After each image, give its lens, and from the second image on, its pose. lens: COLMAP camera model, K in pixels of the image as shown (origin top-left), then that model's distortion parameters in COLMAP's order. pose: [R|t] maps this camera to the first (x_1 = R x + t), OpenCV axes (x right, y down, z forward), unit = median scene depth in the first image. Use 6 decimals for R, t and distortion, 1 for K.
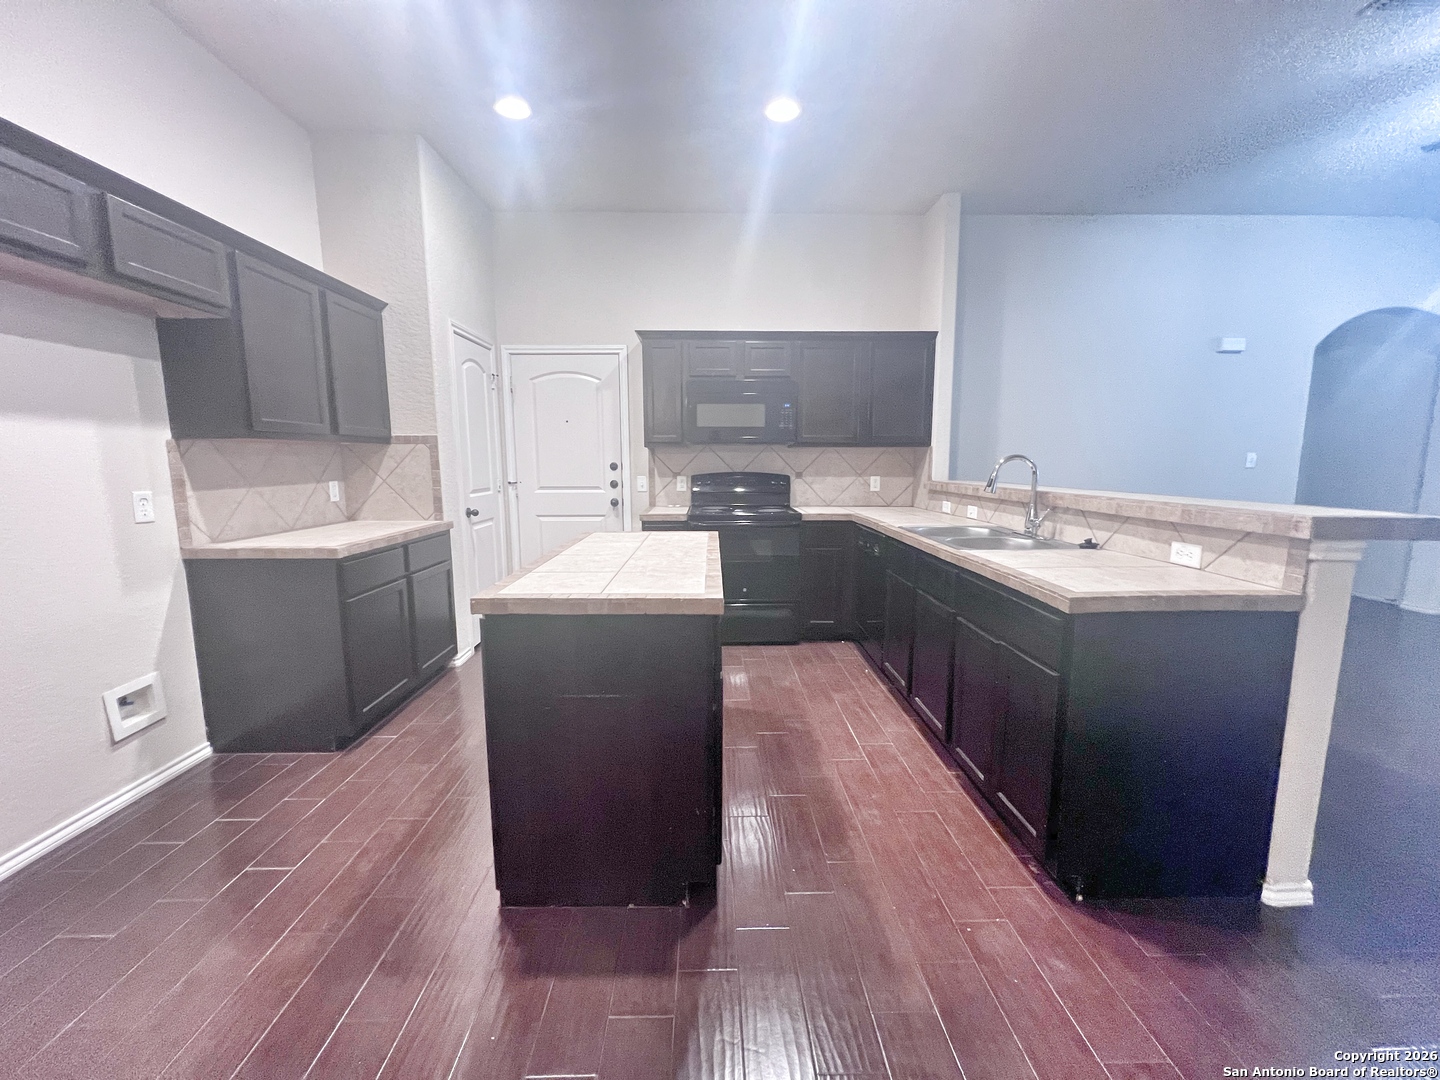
lens RADIAL K [[582.6, 0, 720.0], [0, 582.6, 540.0], [0, 0, 1]] dist [0.000021, -0.000057]
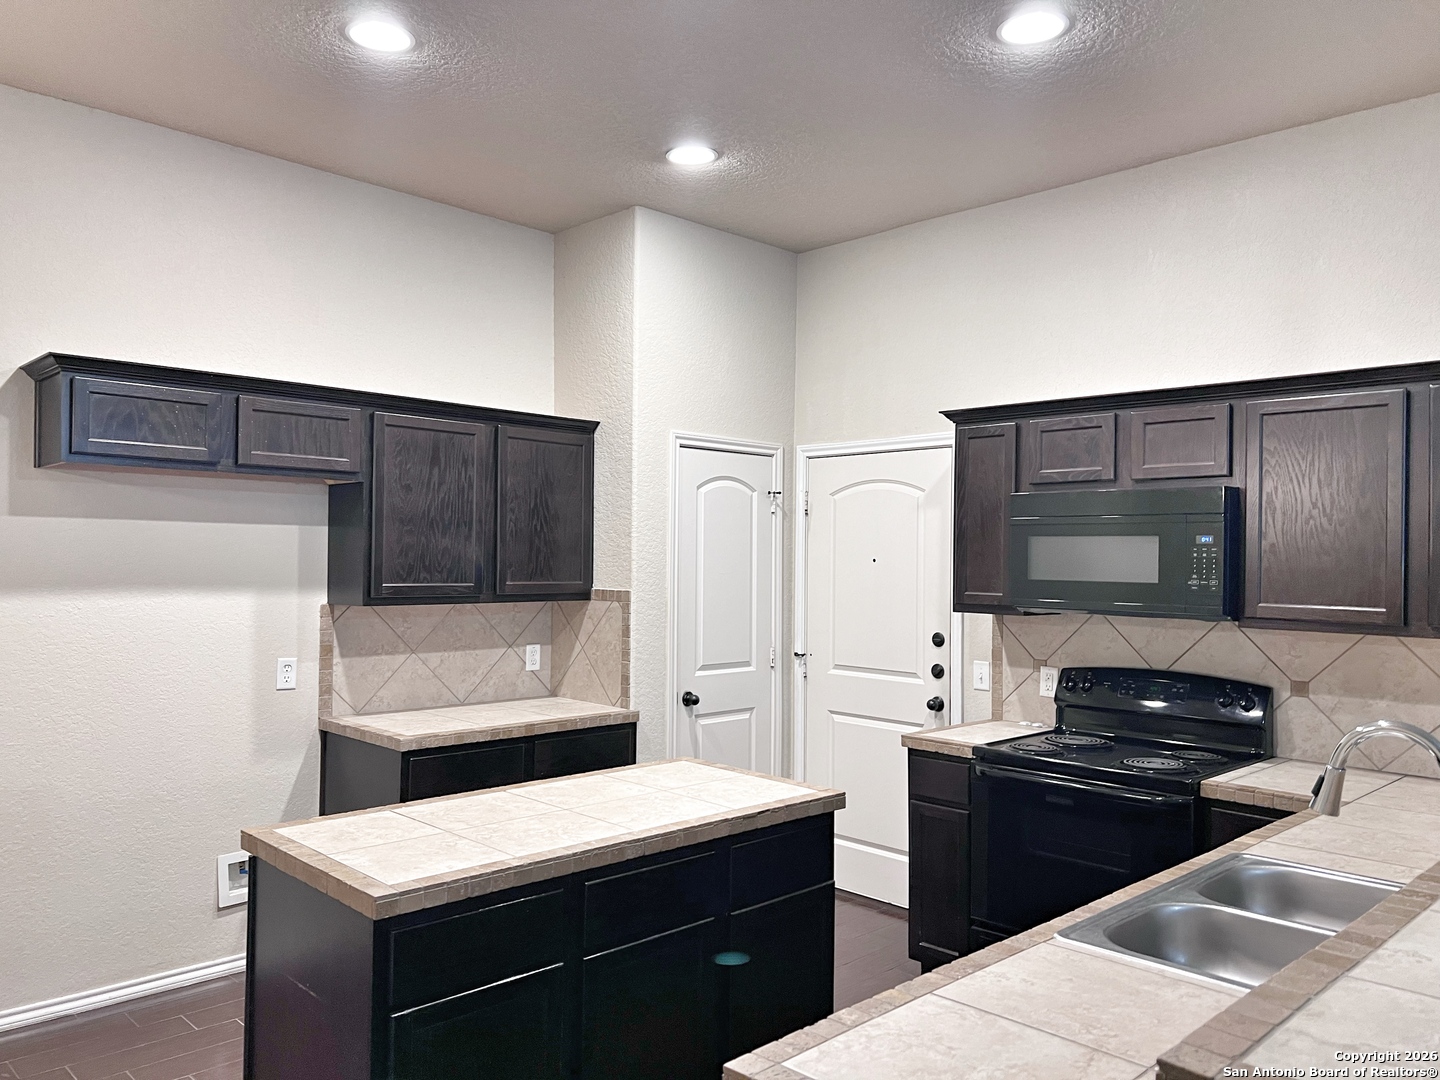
lens RADIAL K [[1086.9, 0, 720.0], [0, 1086.9, 540.0], [0, 0, 1]] dist [0.027513, -0.008684]
pose [[0.681096, 0.001462, -0.732193, 0.578419], [-0.115336, 0.987728, -0.105315, -0.112187], [0.723053, 0.156178, 0.672906, 0.159805]]
